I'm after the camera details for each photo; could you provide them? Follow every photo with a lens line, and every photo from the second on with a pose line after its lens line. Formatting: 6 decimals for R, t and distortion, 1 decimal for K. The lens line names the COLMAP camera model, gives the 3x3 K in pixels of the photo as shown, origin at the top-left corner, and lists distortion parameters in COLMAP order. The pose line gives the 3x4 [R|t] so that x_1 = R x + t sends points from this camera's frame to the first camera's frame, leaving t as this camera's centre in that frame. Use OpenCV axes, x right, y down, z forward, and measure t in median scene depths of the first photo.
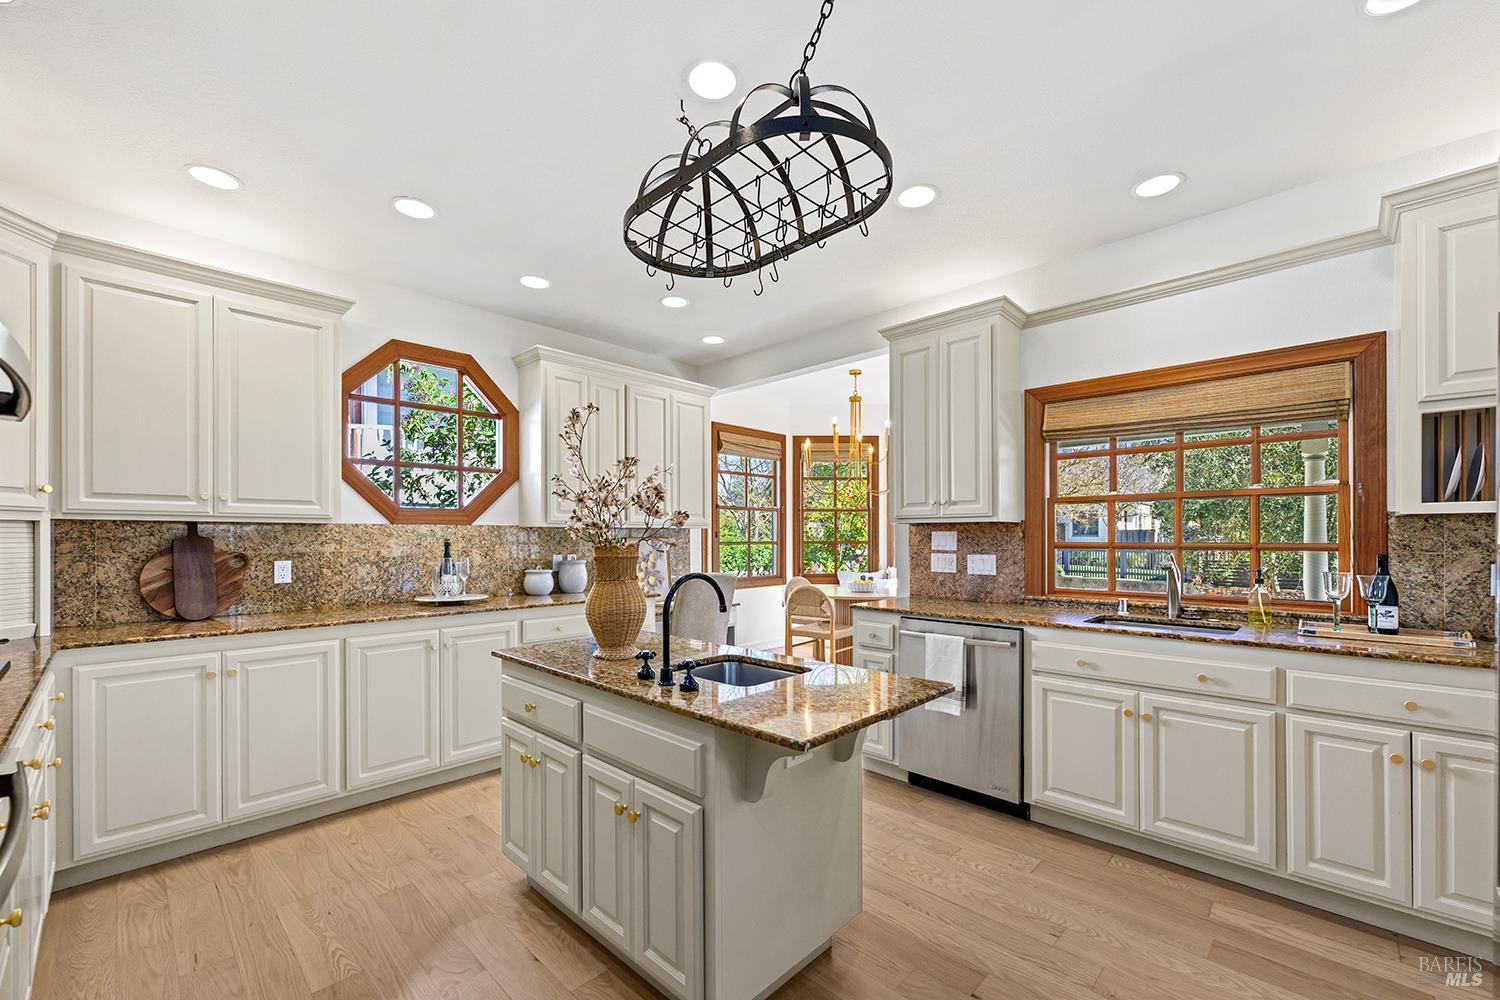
lens RADIAL K [[601.6, 0, 754.5], [0, 601.6, 505.4], [0, 0, 1]] dist [-0.005739, -0.000012]
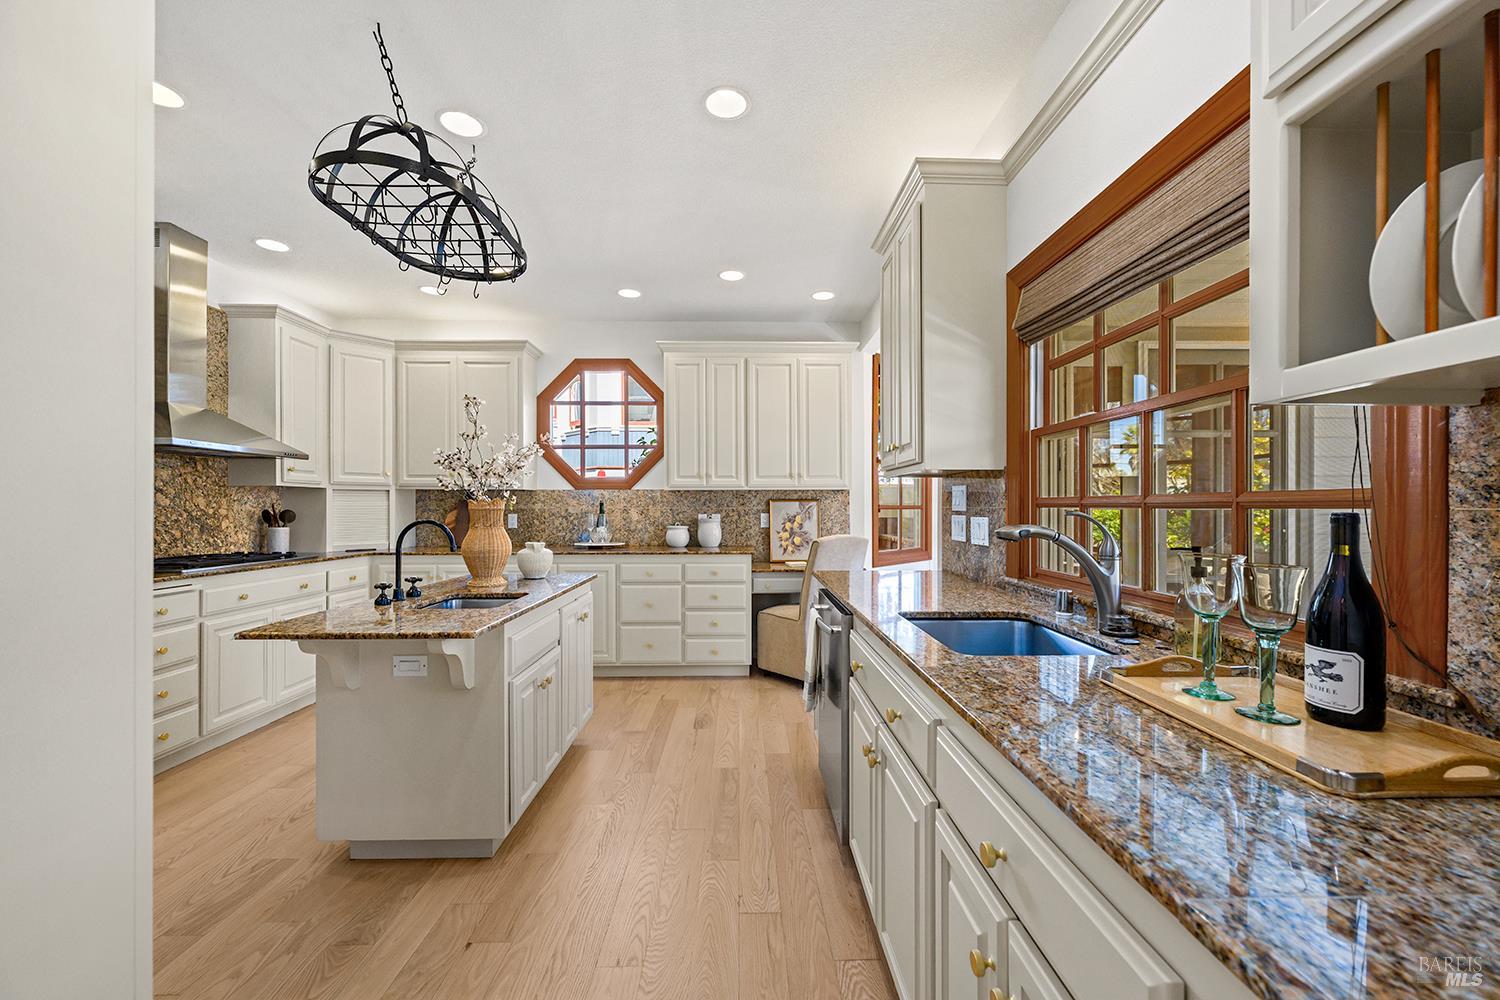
lens RADIAL K [[593.4, 0, 753.6], [0, 593.4, 484.1], [0, 0, 1]] dist [-0.001215, -0.000004]
pose [[0.707537, -0.025310, -0.706223, 0.692363], [0.036556, 0.999331, 0.000810, 0.032534], [0.705730, -0.026390, 0.707989, 0.309440]]
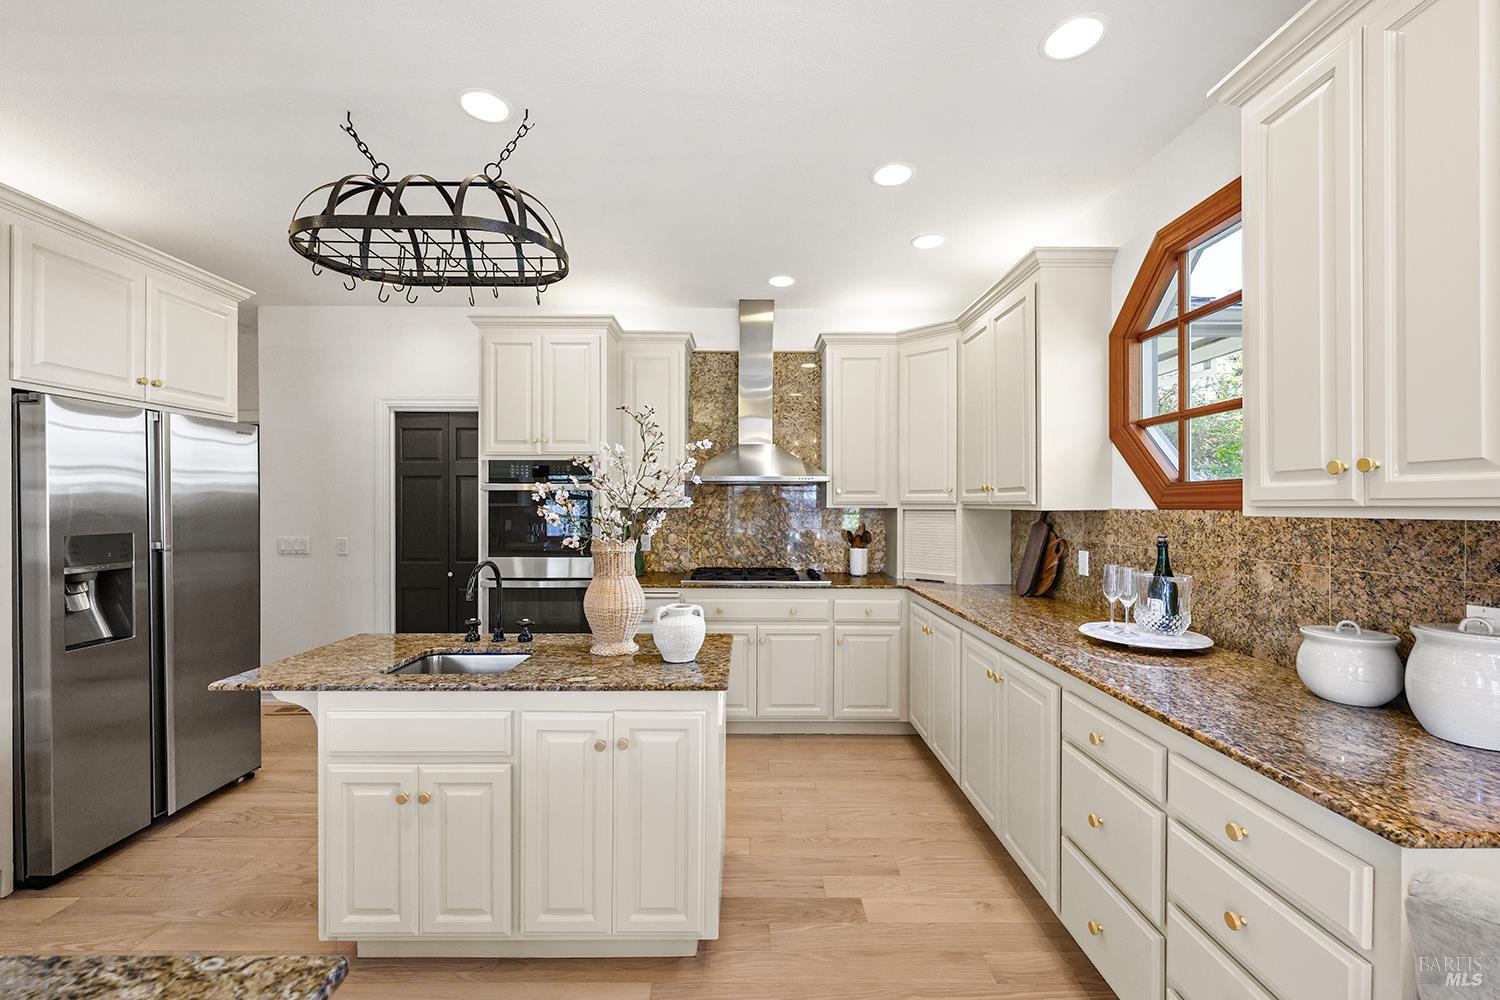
lens RADIAL K [[601.6, 0, 754.5], [0, 601.6, 505.4], [0, 0, 1]] dist [-0.005739, -0.000012]
pose [[-0.718862, 0.001476, -0.695151, 0.184416], [0.036069, 0.998730, -0.035178, 0.034187], [0.694216, -0.050362, -0.718002, 1.182122]]
